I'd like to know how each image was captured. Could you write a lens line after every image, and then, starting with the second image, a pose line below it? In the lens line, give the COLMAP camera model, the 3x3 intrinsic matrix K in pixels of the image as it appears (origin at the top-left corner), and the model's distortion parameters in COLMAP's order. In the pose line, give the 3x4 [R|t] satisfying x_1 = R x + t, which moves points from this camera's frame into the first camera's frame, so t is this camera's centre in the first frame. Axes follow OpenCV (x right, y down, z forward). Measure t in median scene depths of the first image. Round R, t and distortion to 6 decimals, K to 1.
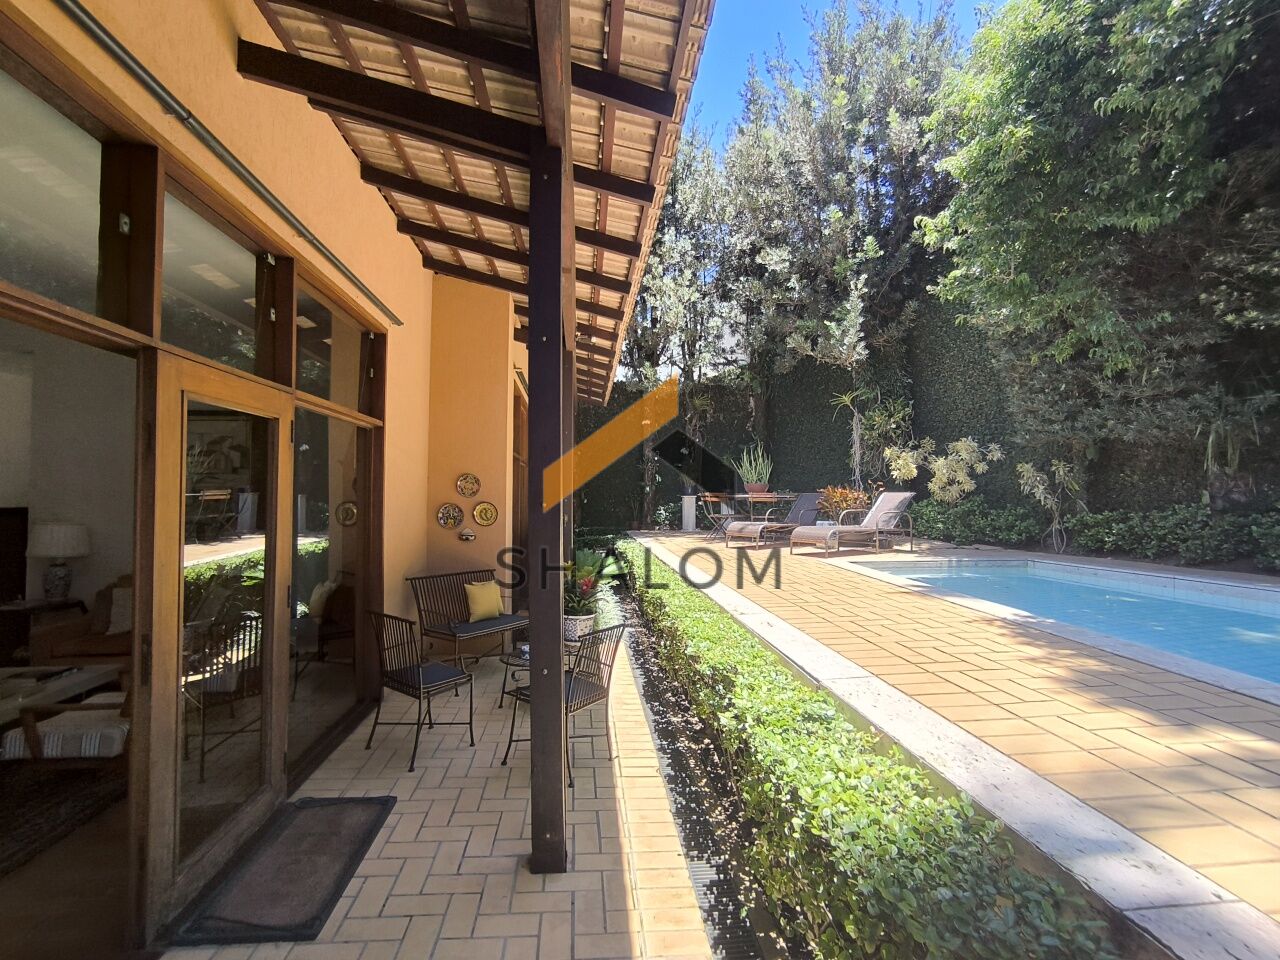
lens RADIAL K [[585.5, 0, 647.5], [0, 585.5, 481.0], [0, 0, 1]] dist [-0.007288, 0.006058]
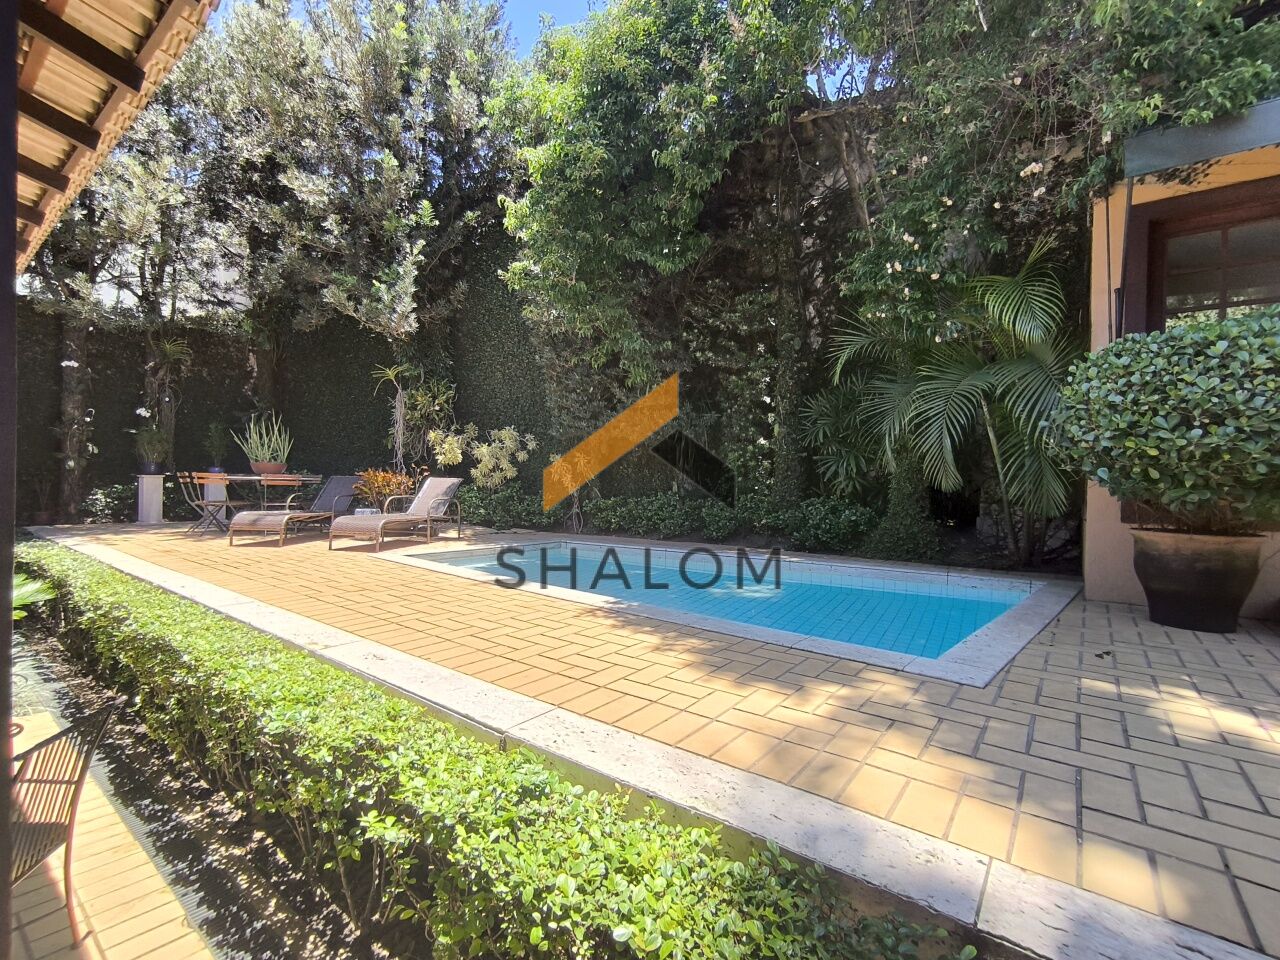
lens RADIAL K [[585.5, 0, 633.9], [0, 585.5, 480.5], [0, 0, 1]] dist [-0.007288, 0.006058]
pose [[0.696389, 0.013627, 0.717535, -0.049614], [-0.038065, 0.999114, 0.017969, -0.005471], [-0.716655, -0.039826, 0.696290, 0.109299]]
